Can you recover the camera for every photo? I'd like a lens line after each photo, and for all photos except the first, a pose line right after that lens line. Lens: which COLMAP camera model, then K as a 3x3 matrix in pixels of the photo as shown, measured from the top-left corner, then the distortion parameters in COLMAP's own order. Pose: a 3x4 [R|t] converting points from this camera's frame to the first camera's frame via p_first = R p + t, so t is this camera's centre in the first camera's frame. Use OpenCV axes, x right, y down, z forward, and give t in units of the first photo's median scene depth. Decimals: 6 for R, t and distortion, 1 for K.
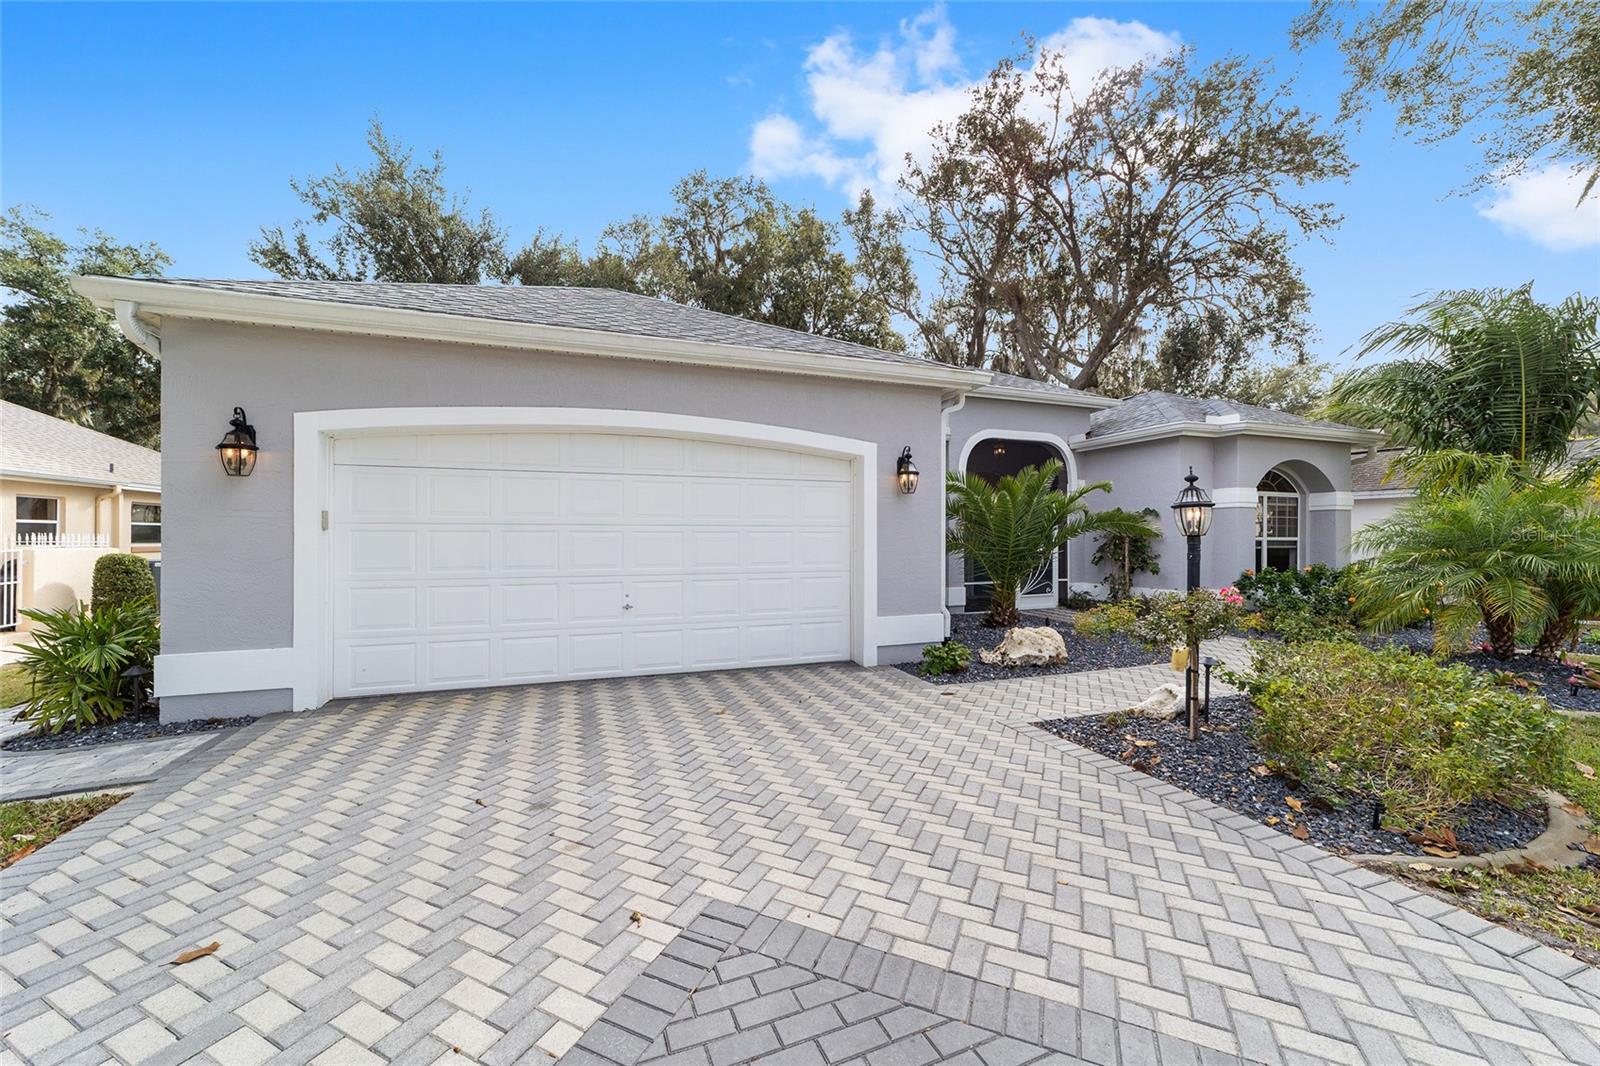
lens RADIAL K [[619.7, 0, 788.5], [0, 619.7, 533.7], [0, 0, 1]] dist [-0.002451, -0.000010]
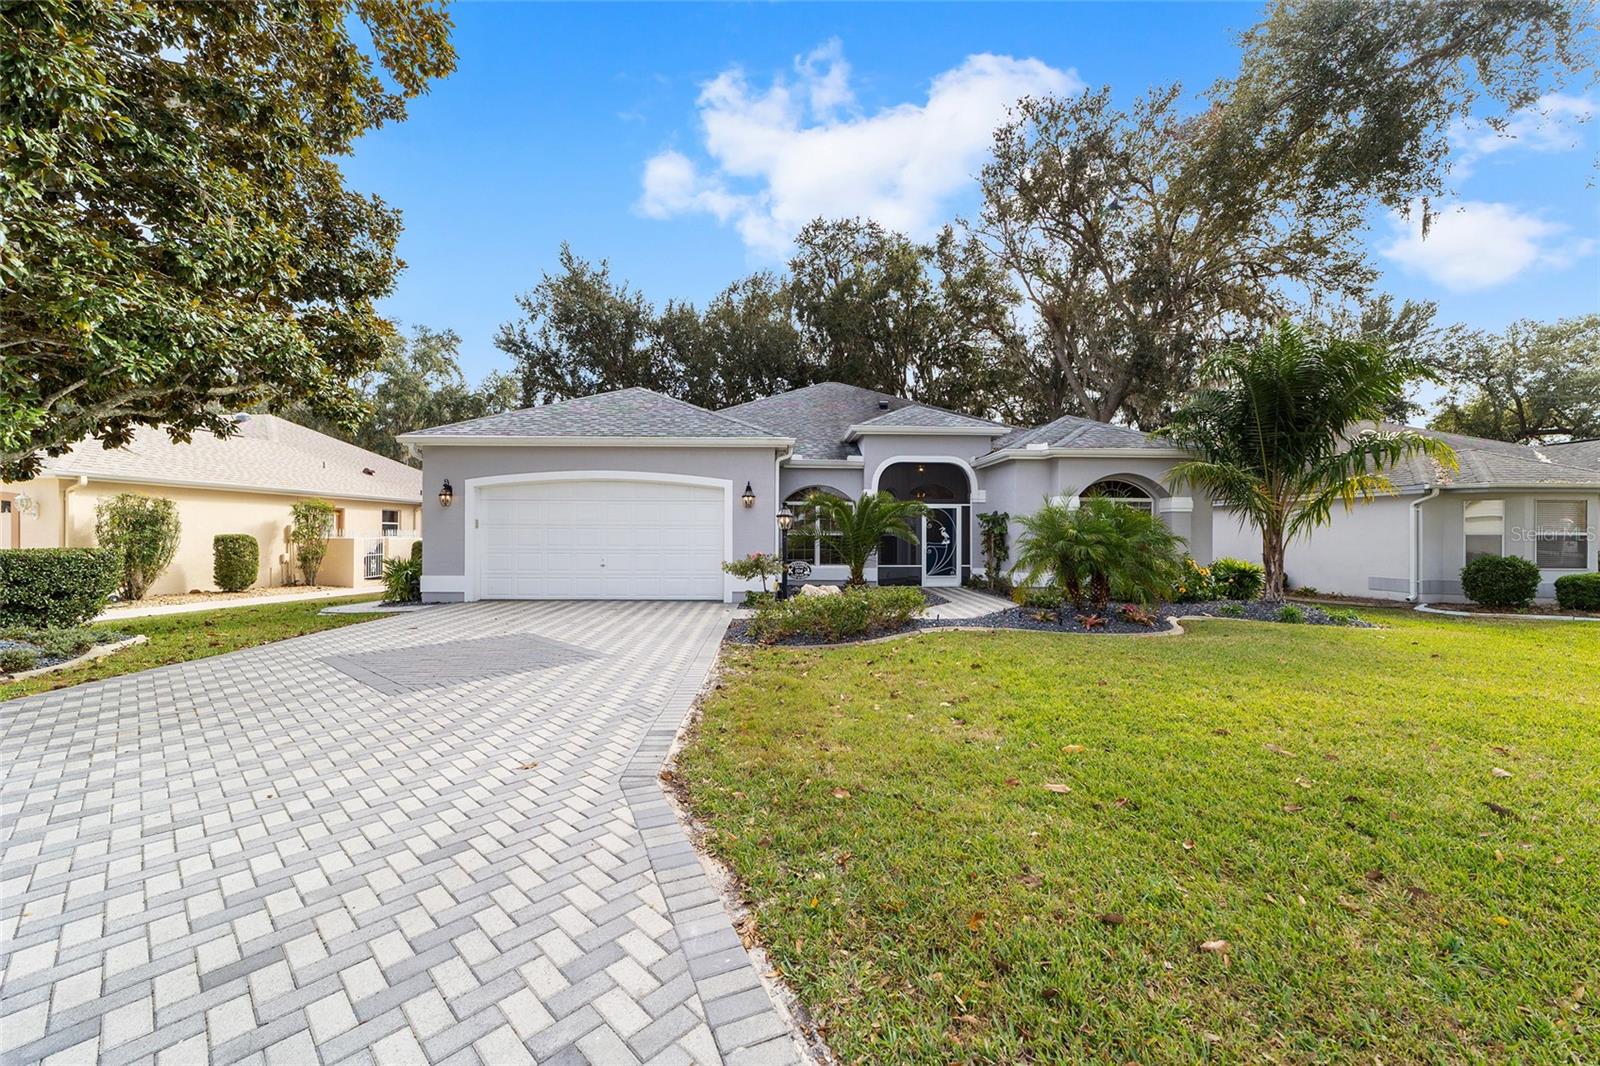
lens RADIAL K [[635.8, 0, 787.5], [0, 635.8, 533.5], [0, 0, 1]] dist [-0.016367, 0.000031]
pose [[0.948485, 0.002438, -0.316813, 0.596958], [-0.002102, 0.999997, 0.001401, 0.005184], [0.316816, -0.000663, 0.948487, -0.481561]]
